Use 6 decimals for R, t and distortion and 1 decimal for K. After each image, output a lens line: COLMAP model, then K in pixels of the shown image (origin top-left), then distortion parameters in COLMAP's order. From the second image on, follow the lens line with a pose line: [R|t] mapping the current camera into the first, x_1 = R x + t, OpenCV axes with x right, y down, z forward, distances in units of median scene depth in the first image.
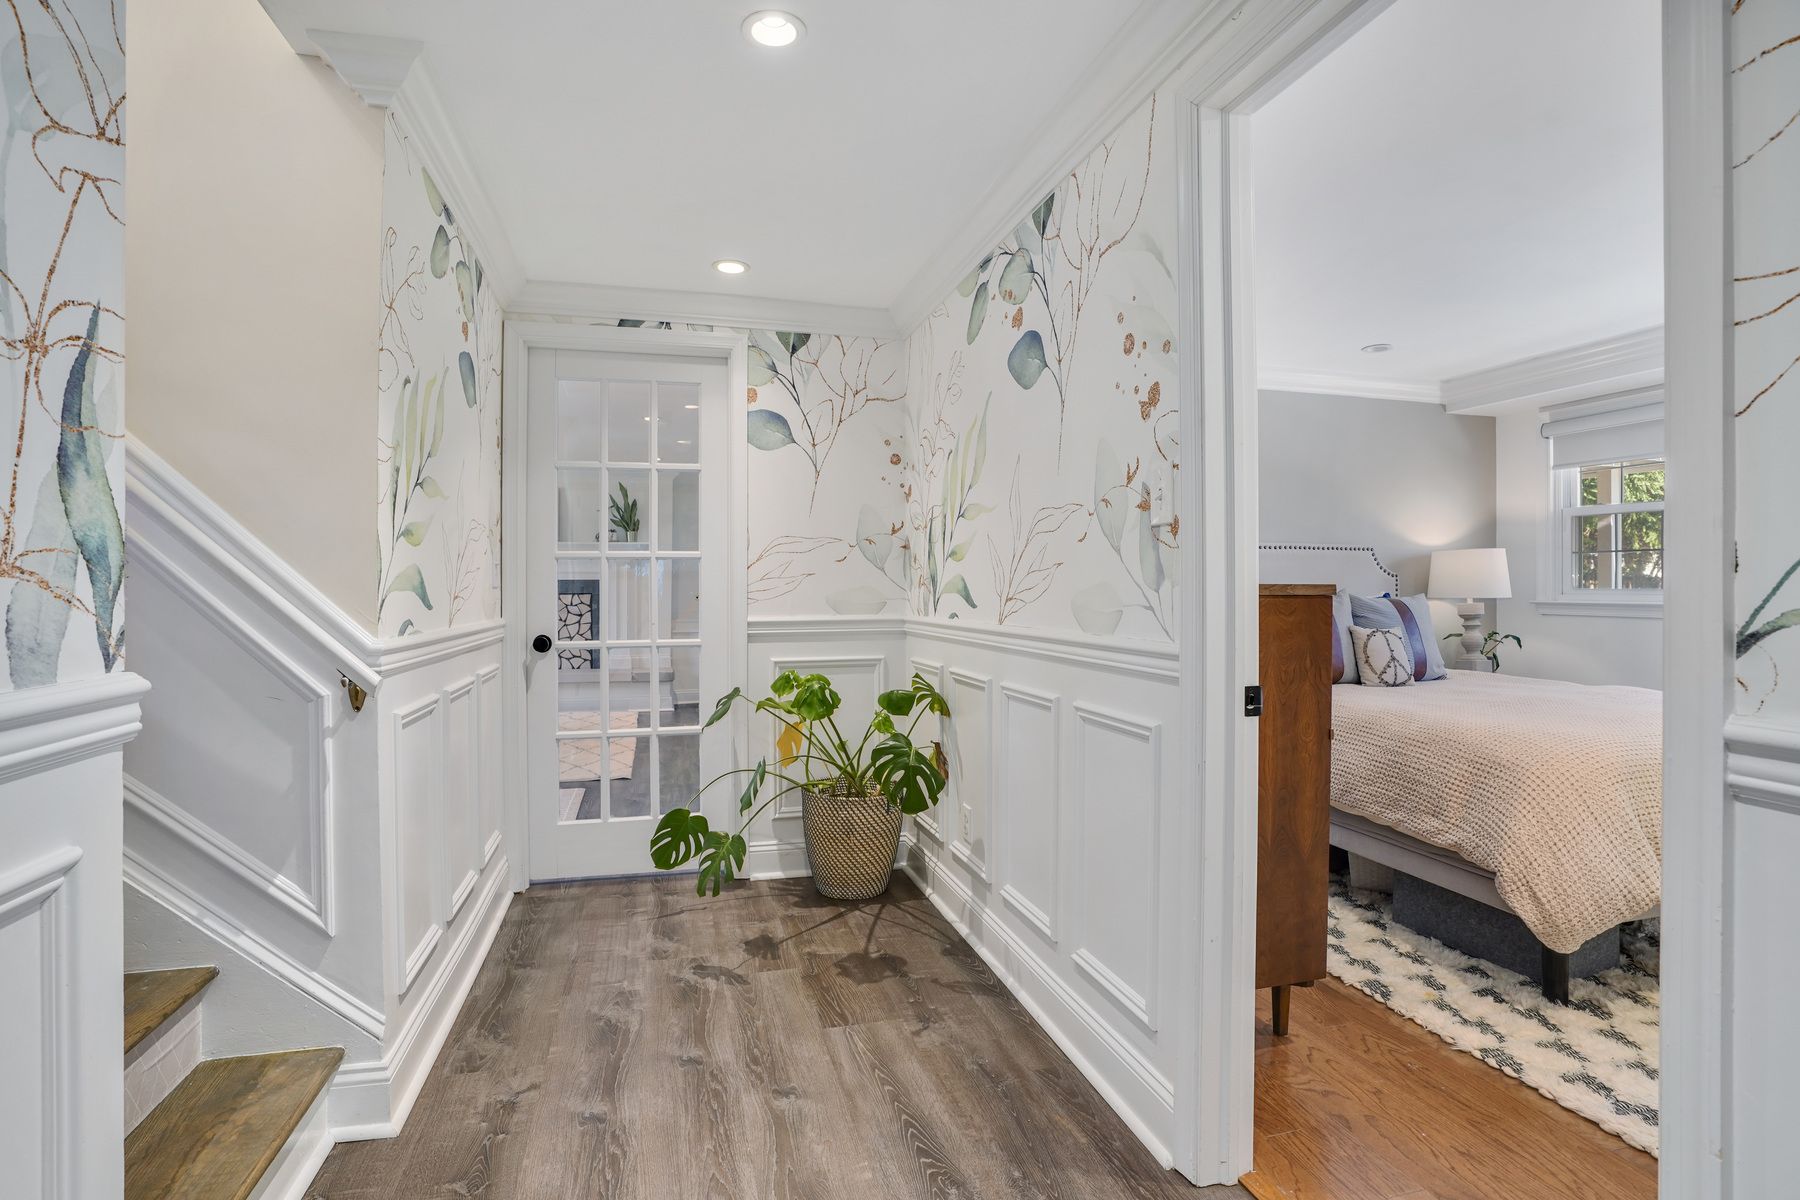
lens RADIAL K [[861.6, 0, 893.4], [0, 861.6, 595.7], [0, 0, 1]] dist [-0.069667, 0.028007]
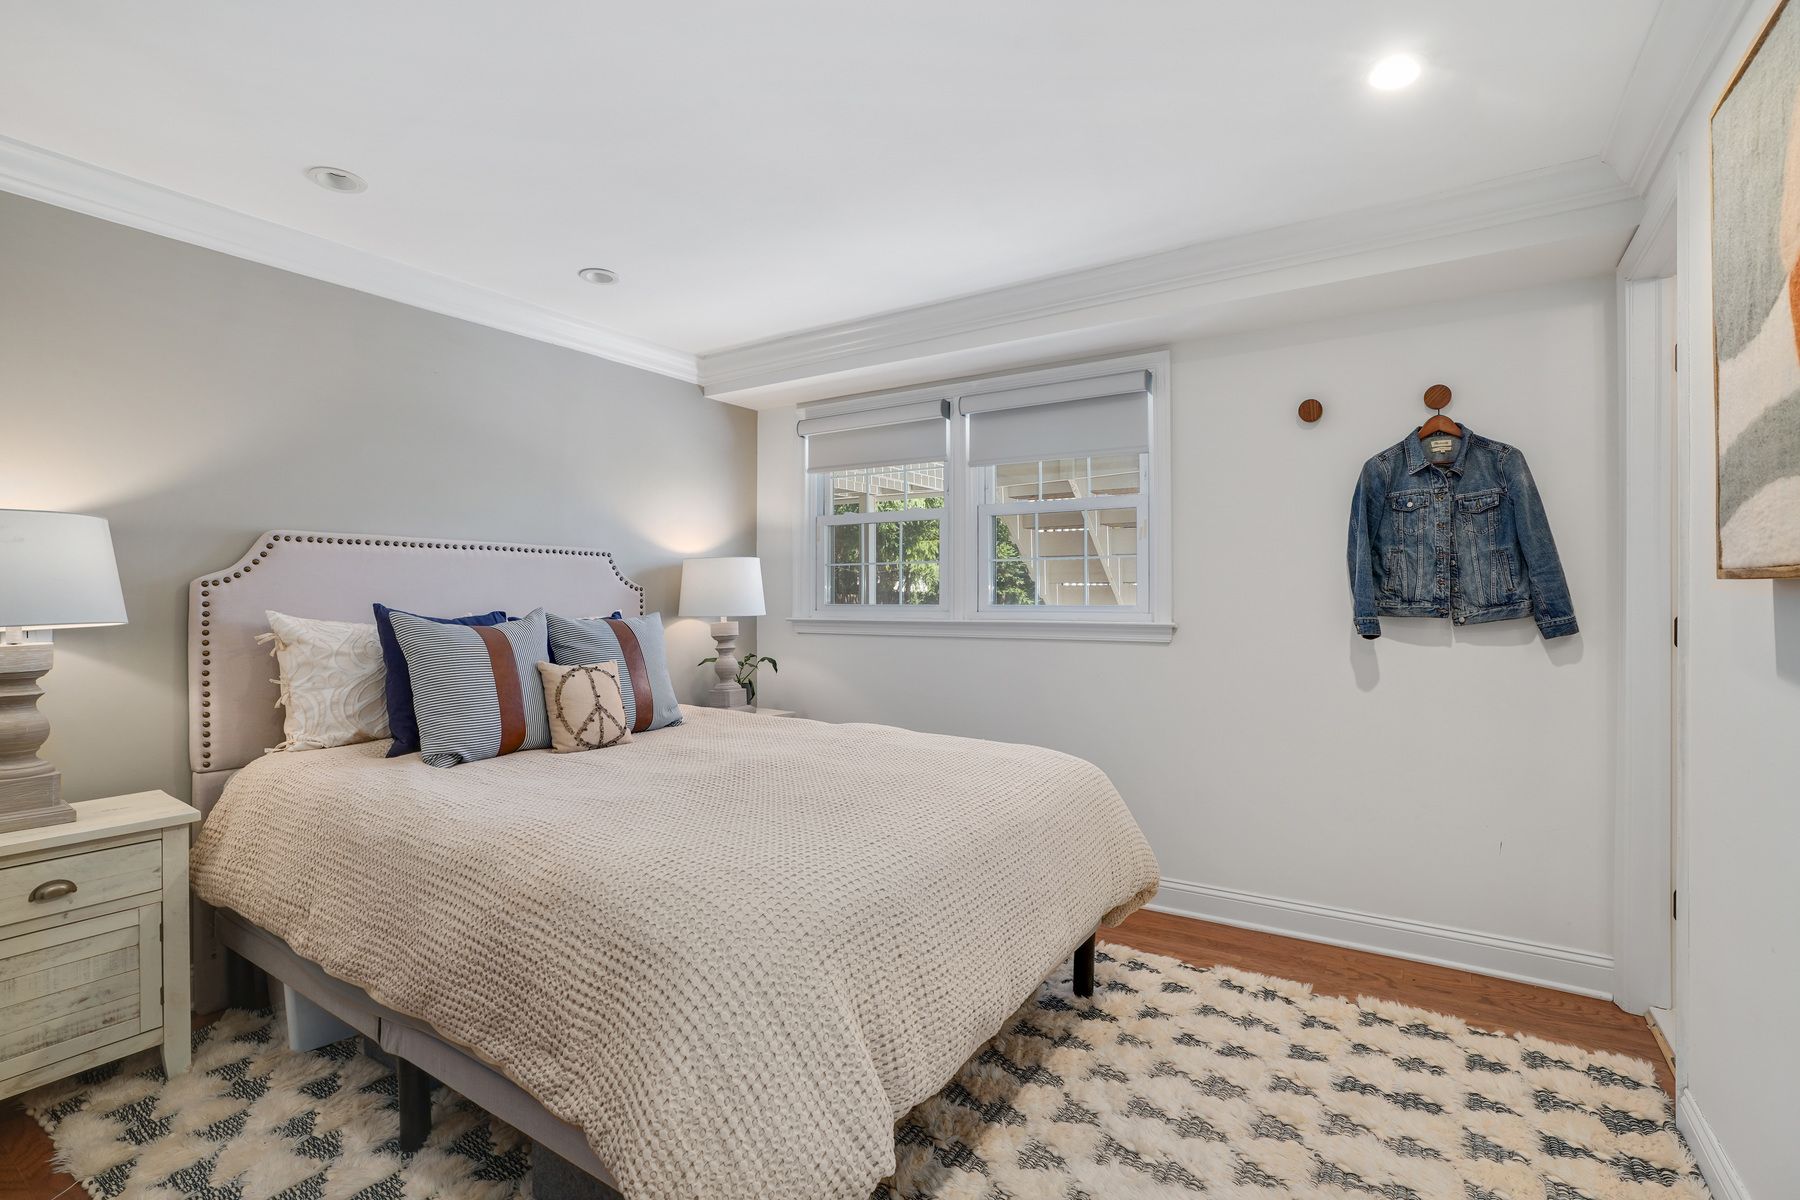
lens RADIAL K [[821.7, 0, 885.3], [0, 821.7, 598.6], [0, 0, 1]] dist [-0.063716, 0.030658]
pose [[0.751331, 0.002686, 0.659920, 0.308667], [0.003395, 0.999963, -0.007935, -0.008634], [-0.659917, 0.008202, 0.751294, 0.319949]]
